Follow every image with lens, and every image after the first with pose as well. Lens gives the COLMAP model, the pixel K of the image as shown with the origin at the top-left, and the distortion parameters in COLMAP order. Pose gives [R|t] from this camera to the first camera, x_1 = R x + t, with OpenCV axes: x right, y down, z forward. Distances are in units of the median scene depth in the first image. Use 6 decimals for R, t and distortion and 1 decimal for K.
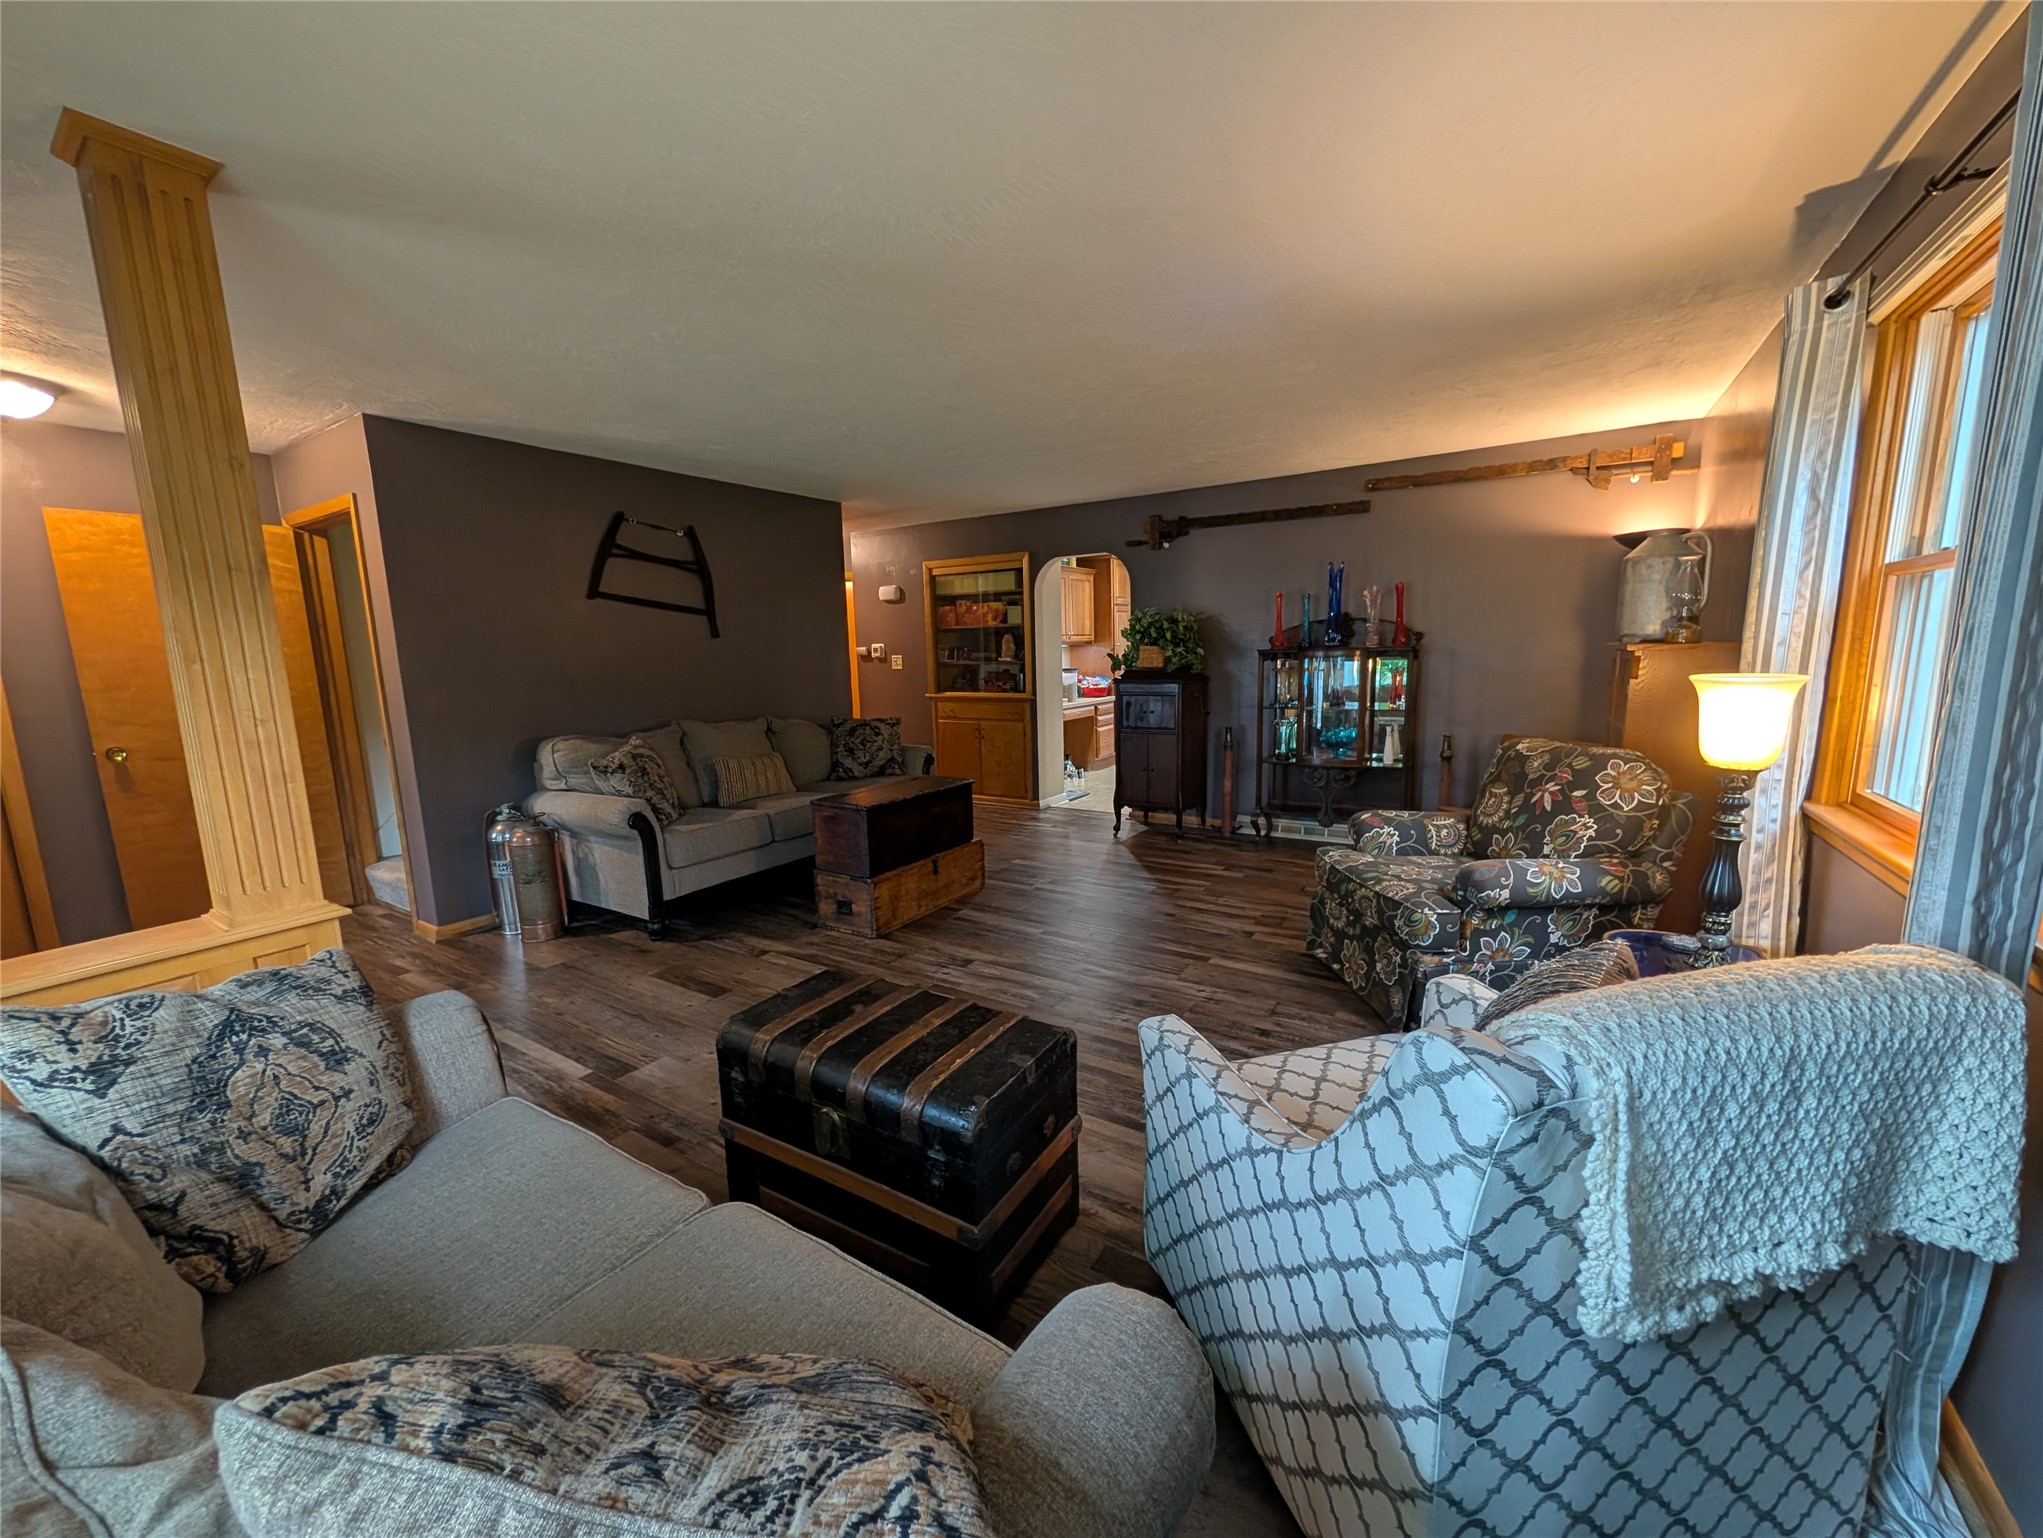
lens RADIAL K [[786.0, 0, 1019.5], [0, 786.0, 772.5], [0, 0, 1]] dist [0.000461, -0.000044]
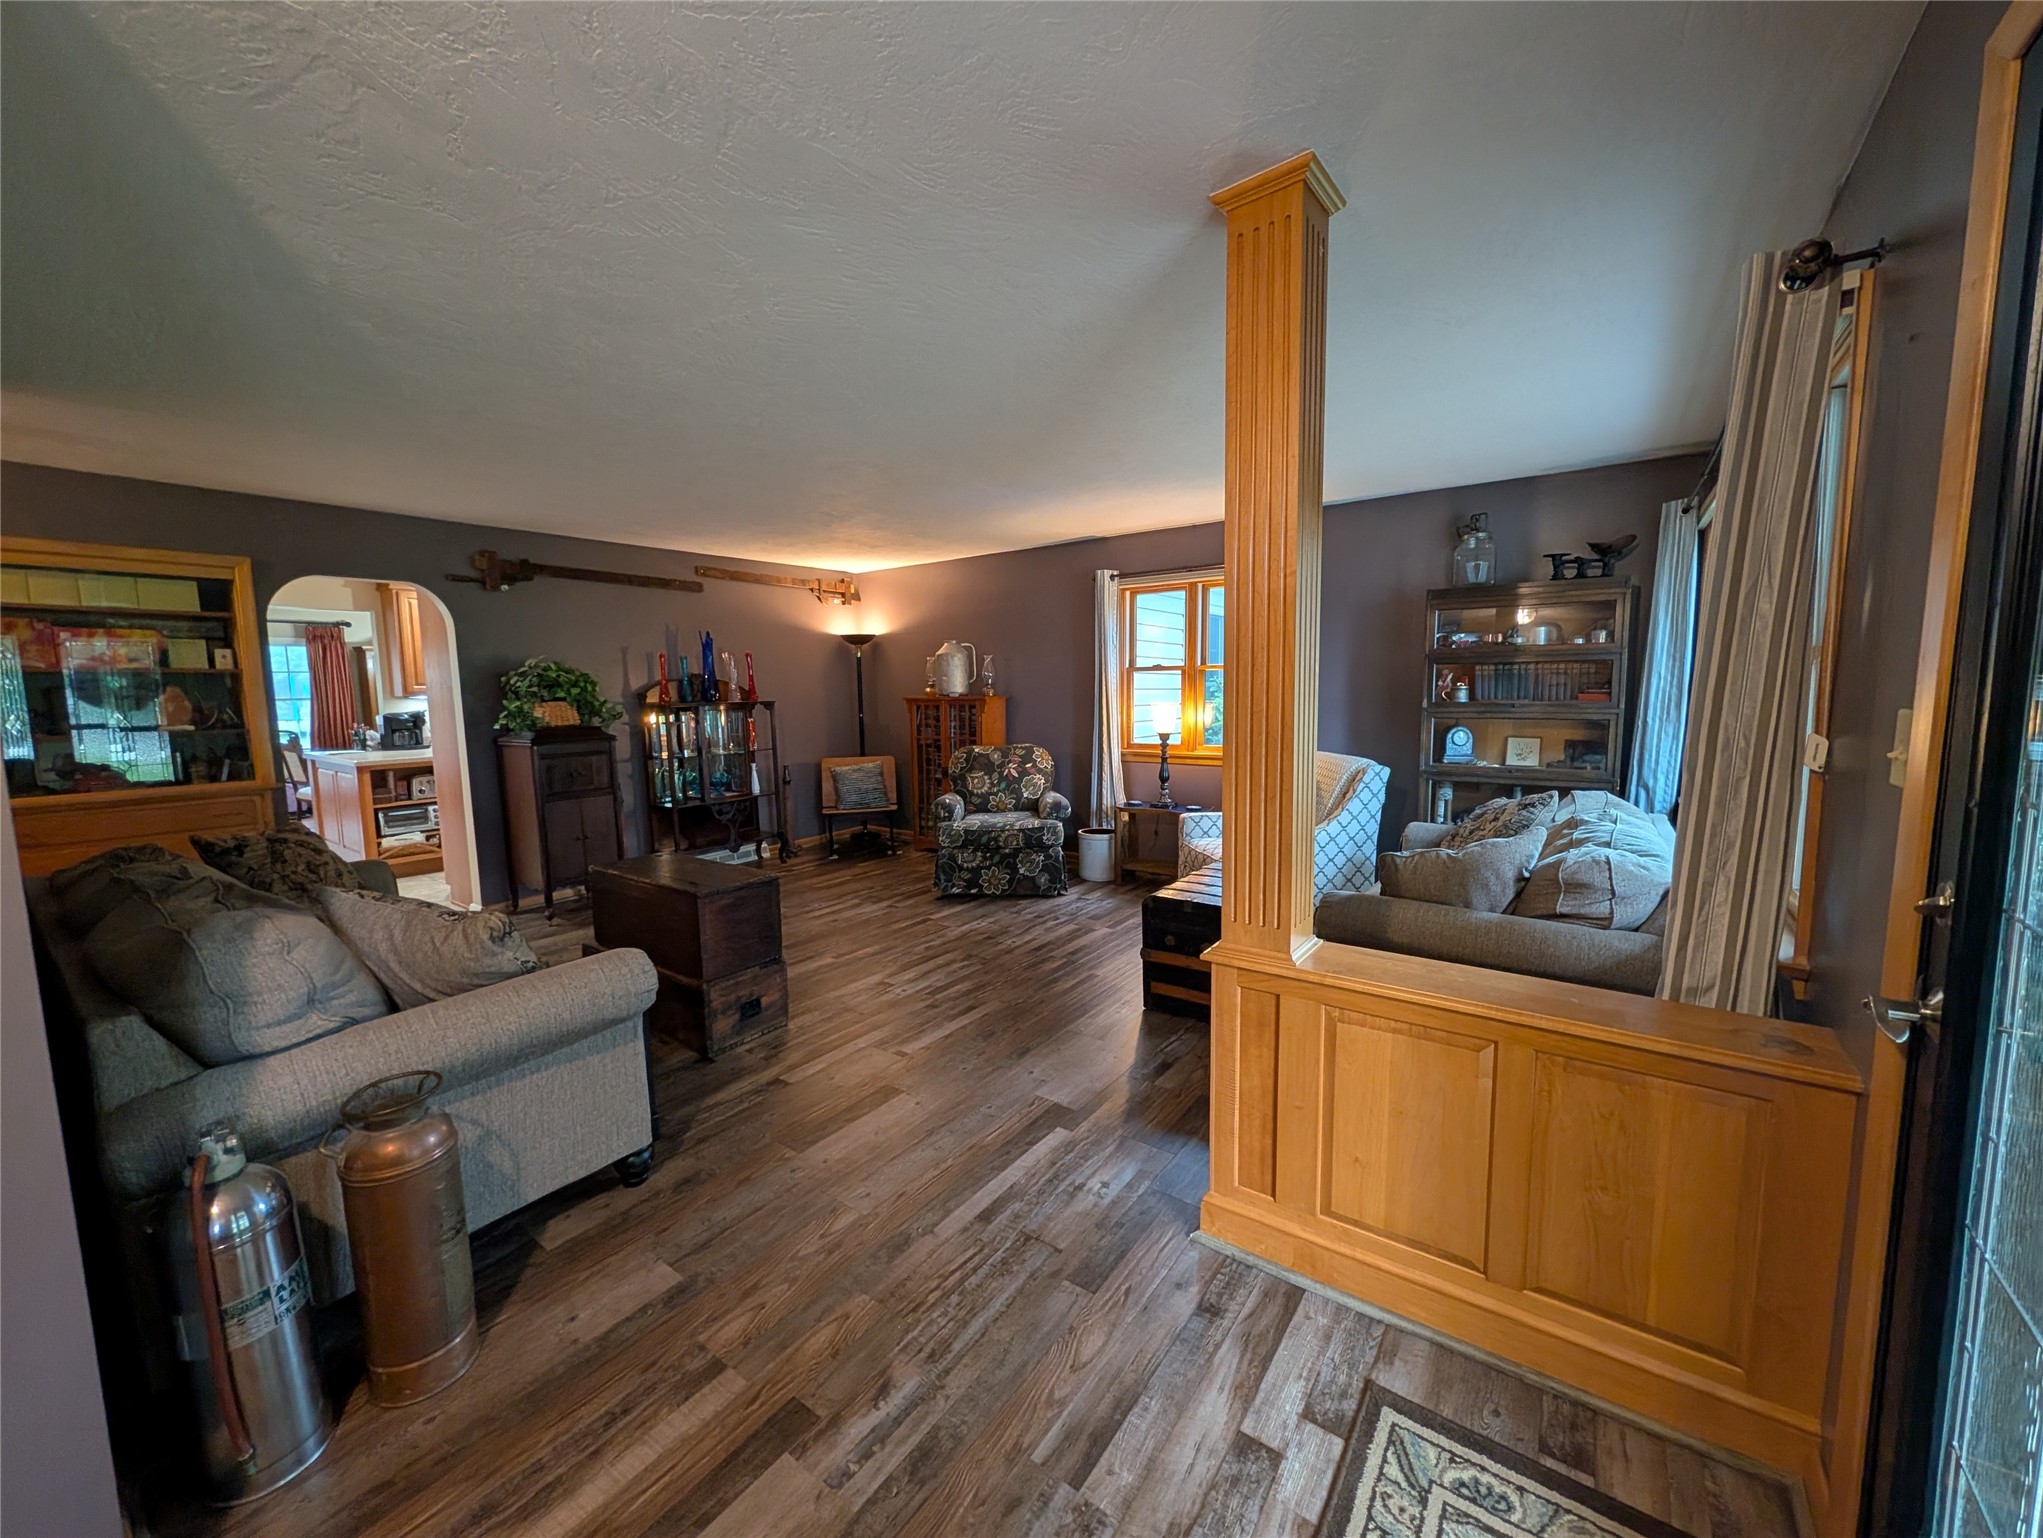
lens RADIAL K [[786.0, 0, 1019.9], [0, 786.0, 774.8], [0, 0, 1]] dist [0.000461, -0.000044]
pose [[0.067947, -0.090092, 0.993613, -0.850085], [0.173103, 0.981874, 0.077190, -0.070996], [-0.982557, 0.166752, 0.082311, 0.523336]]
